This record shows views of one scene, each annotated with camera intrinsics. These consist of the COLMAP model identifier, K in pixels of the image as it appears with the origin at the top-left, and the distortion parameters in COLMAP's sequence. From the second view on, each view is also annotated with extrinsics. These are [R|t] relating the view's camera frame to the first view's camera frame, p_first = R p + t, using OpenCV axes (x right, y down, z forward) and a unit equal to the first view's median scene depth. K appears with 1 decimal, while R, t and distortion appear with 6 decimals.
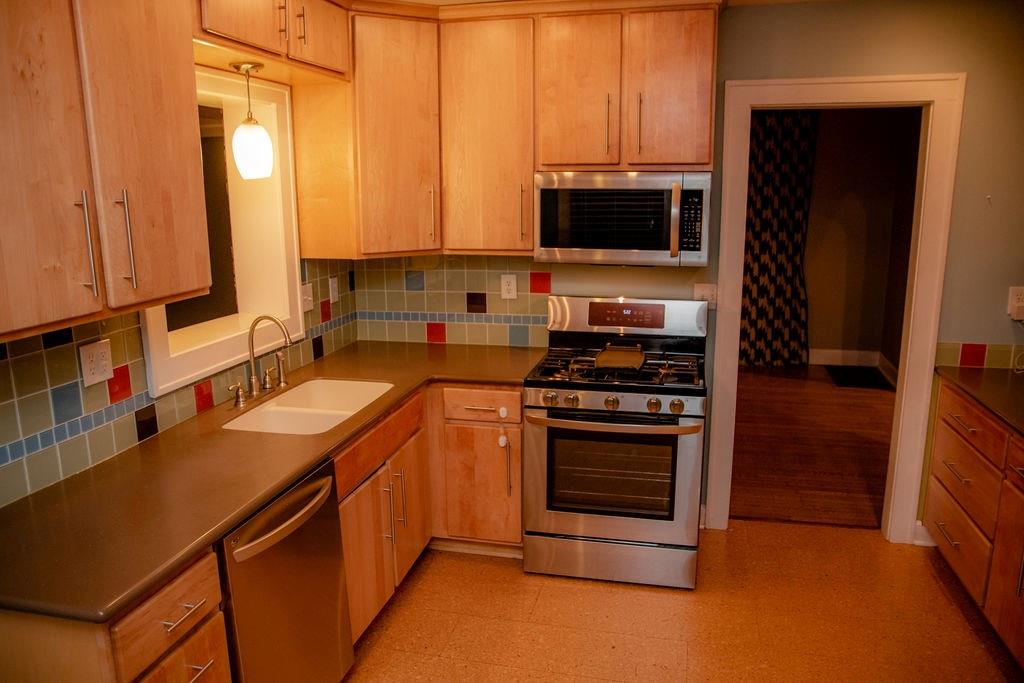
lens RADIAL K [[761.5, 0, 512.0], [0, 761.5, 341.5], [0, 0, 1]] dist [-0.101814, 0.058695]
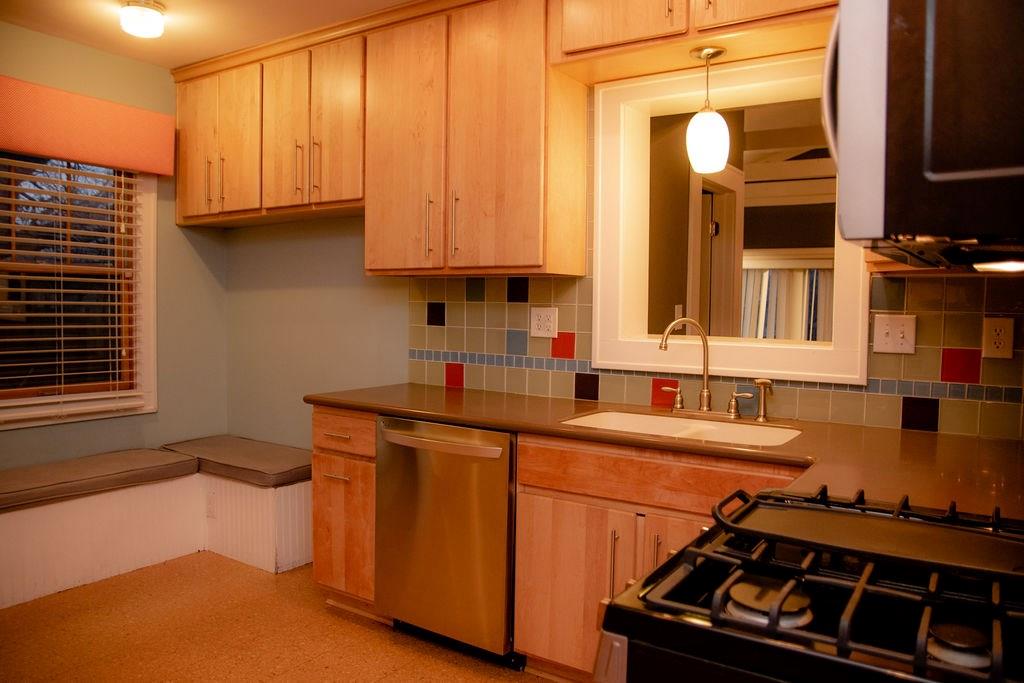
lens RADIAL K [[761.5, 0, 512.0], [0, 761.5, 341.5], [0, 0, 1]] dist [-0.101814, 0.058695]
pose [[-0.332969, 0.046693, -0.941781, 0.585465], [-0.209168, 0.970233, 0.122056, -0.071958], [0.919446, 0.237631, -0.313291, 1.062414]]
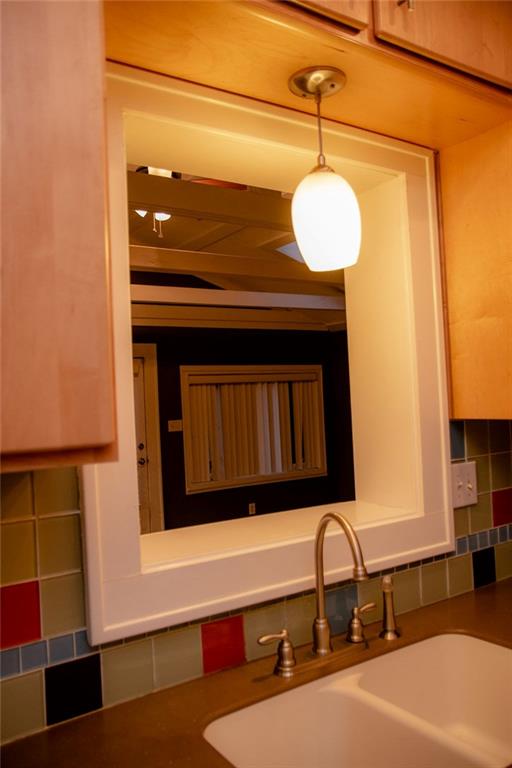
lens RADIAL K [[605.8, 0, 256.0], [0, 605.8, 384.0], [0, 0, 1]] dist [-0.047244, 0.002703]
pose [[0.730782, -0.035697, -0.681677, -0.069689], [-0.105972, 0.980591, -0.164957, -0.046369], [0.674335, 0.192787, 0.712816, 0.620411]]
